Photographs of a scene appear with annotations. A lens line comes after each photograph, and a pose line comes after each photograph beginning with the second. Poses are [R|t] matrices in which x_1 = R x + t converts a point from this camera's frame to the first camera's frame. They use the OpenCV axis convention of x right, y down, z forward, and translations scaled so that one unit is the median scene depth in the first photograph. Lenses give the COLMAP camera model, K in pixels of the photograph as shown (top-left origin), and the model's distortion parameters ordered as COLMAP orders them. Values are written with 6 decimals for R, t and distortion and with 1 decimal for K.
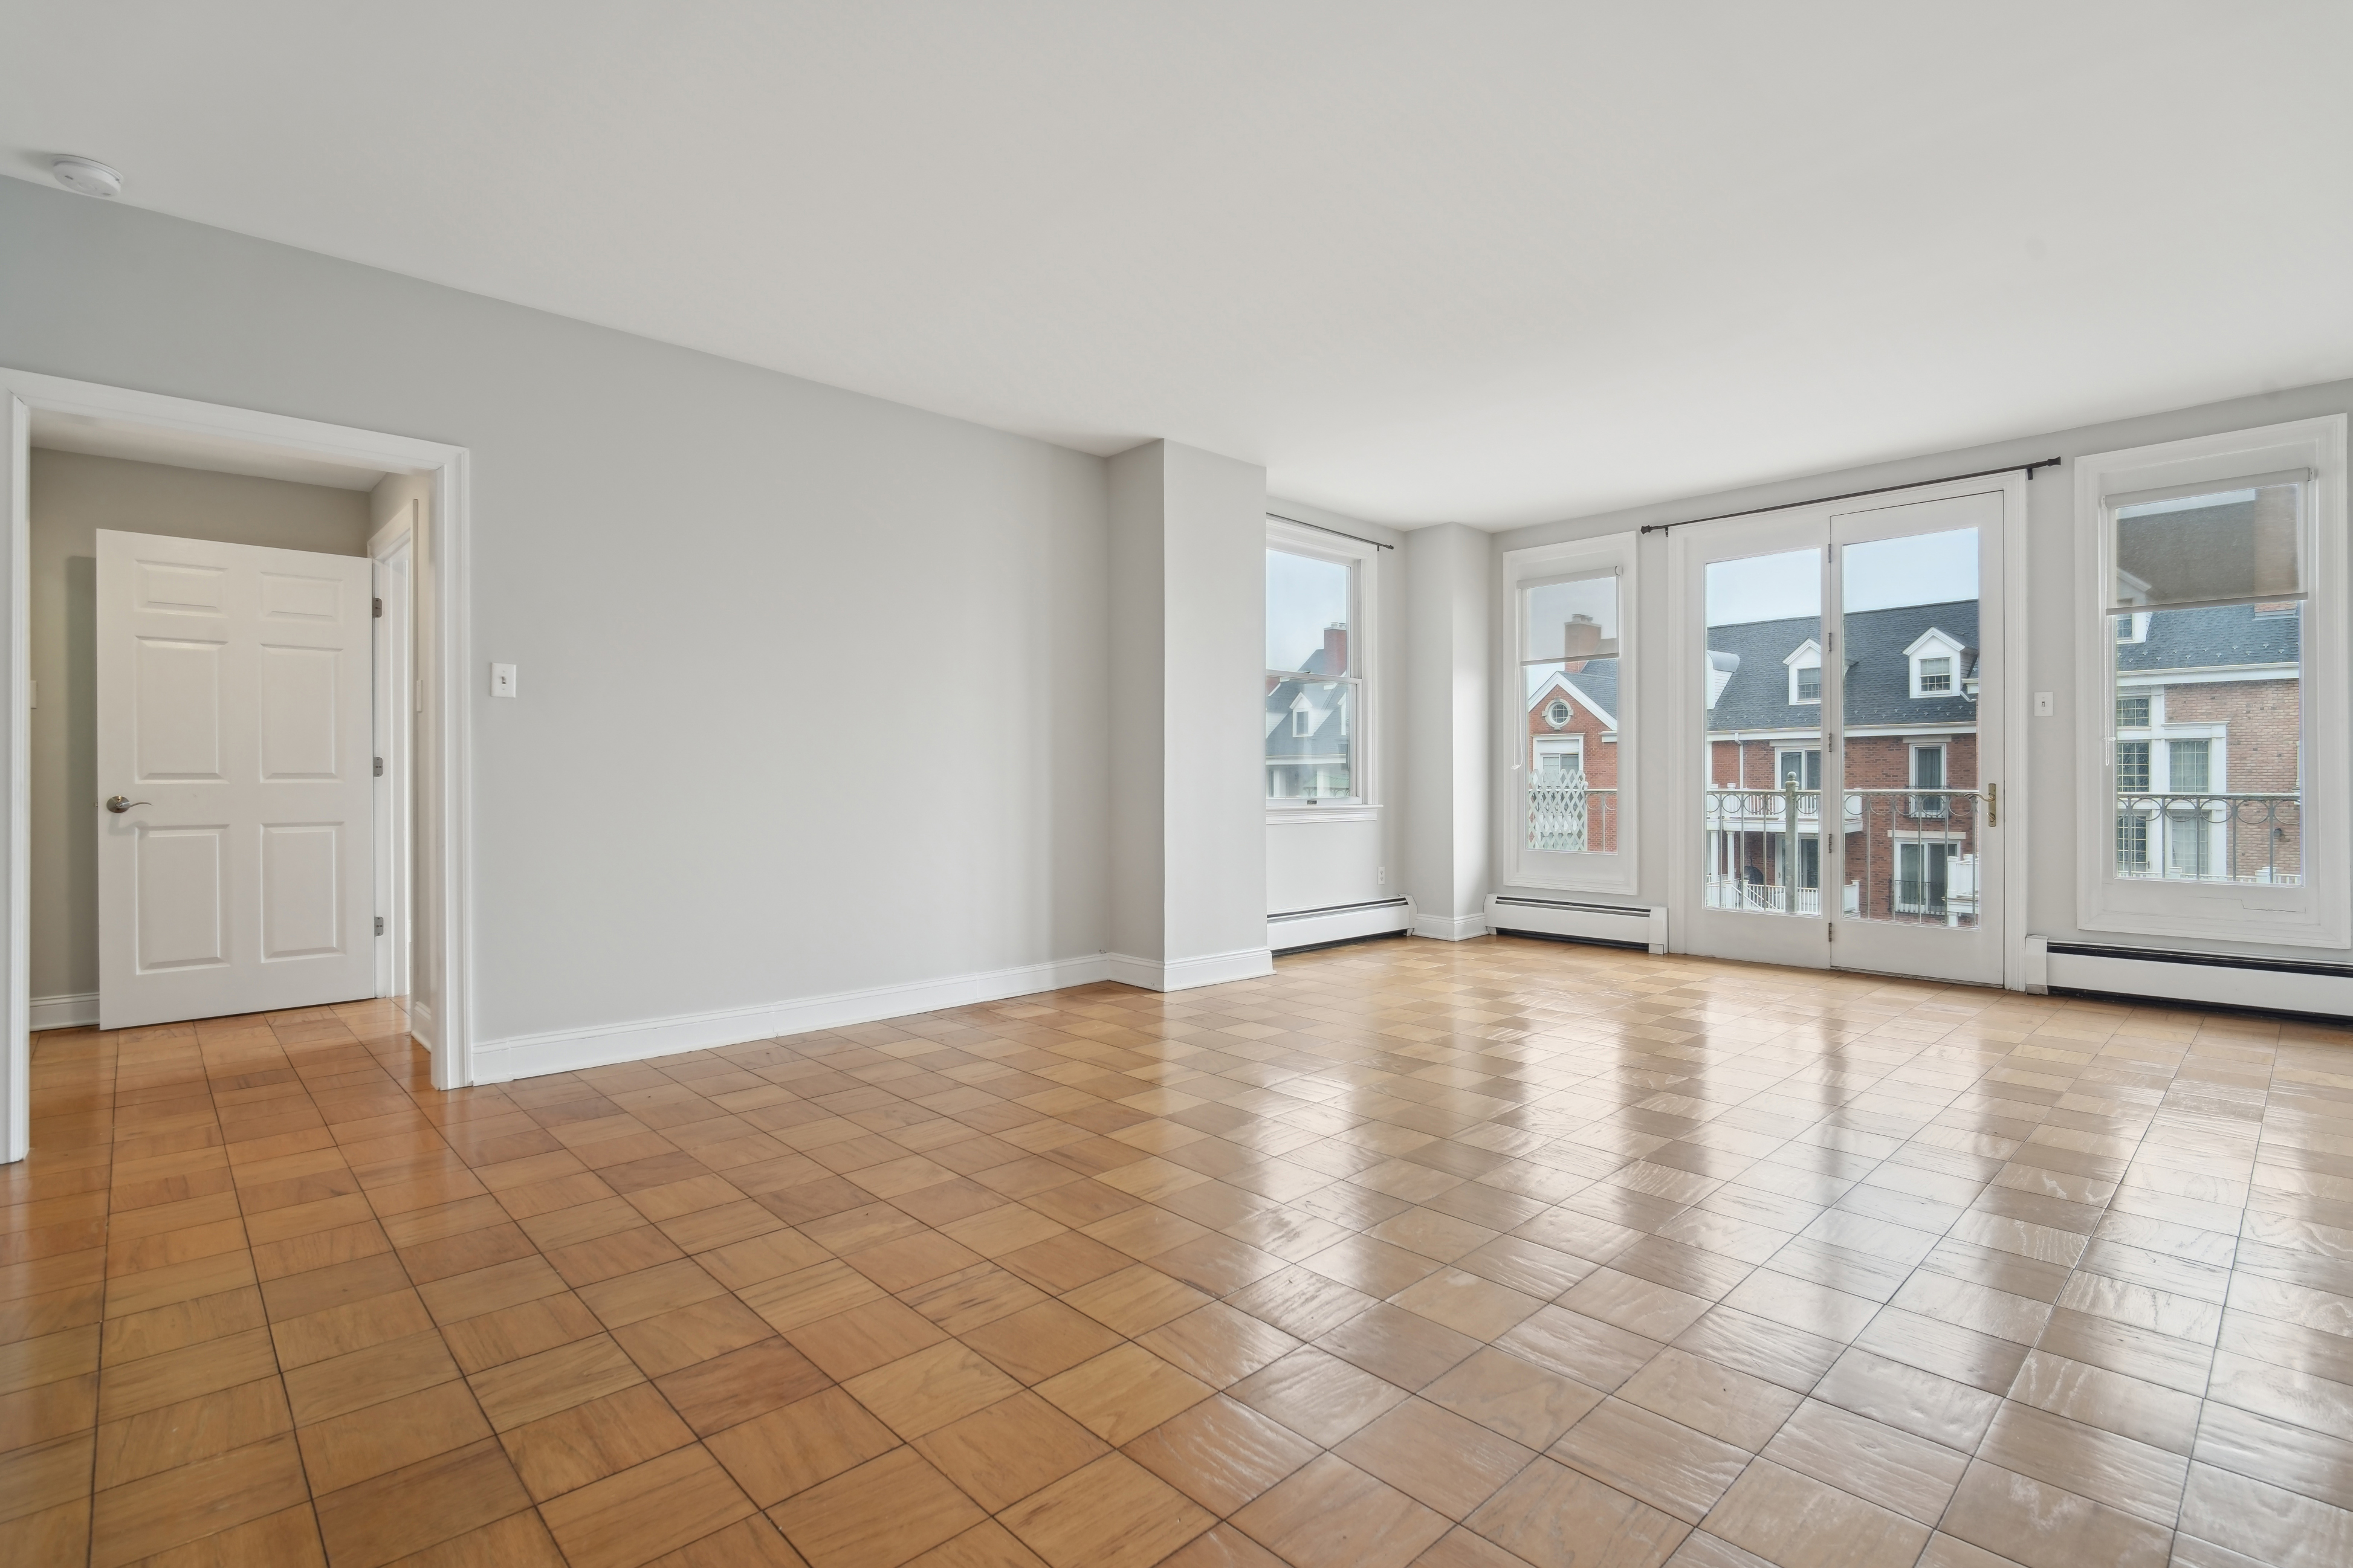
lens RADIAL K [[1097.4, 0, 1184.6], [0, 1097.4, 779.8], [0, 0, 1]] dist [-0.003195, -0.000409]
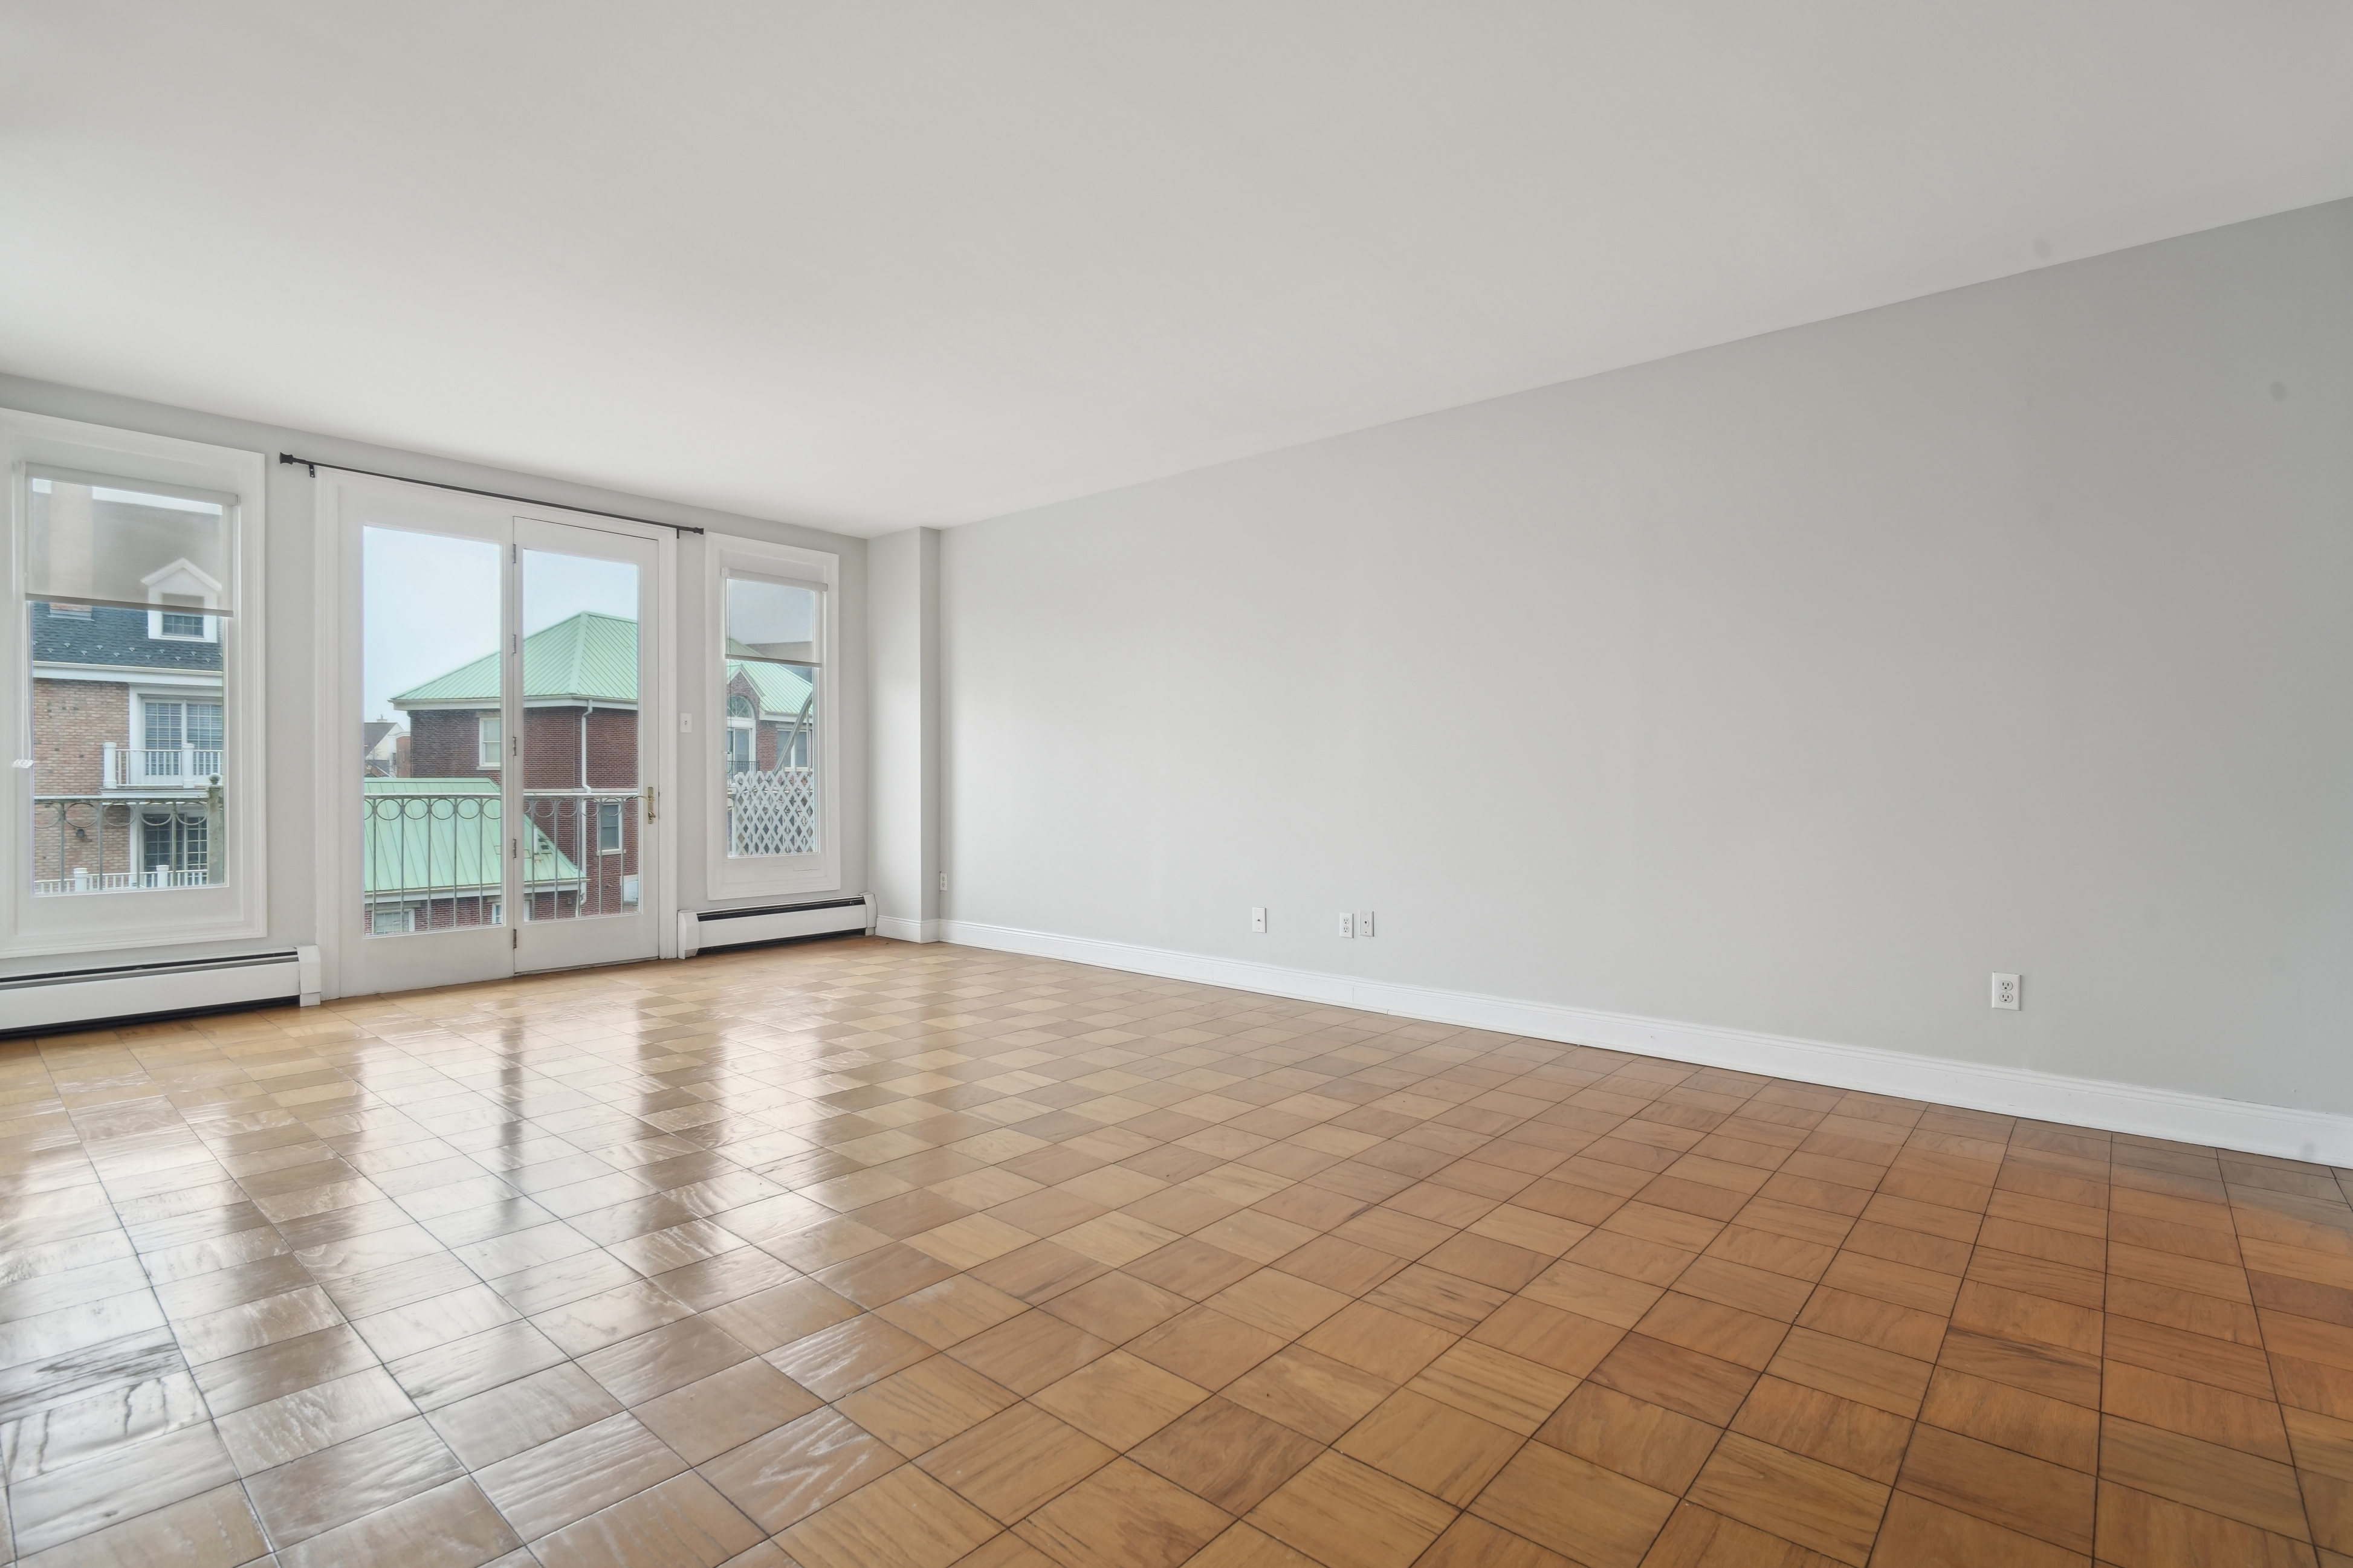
lens RADIAL K [[1095.1, 0, 1171.9], [0, 1095.1, 784.9], [0, 0, 1]] dist [-0.002288, 0.000363]
pose [[-0.084661, -0.002911, 0.996406, -0.490436], [-0.001819, 0.999995, 0.002767, -0.003299], [-0.996408, -0.001579, -0.084665, 0.550788]]
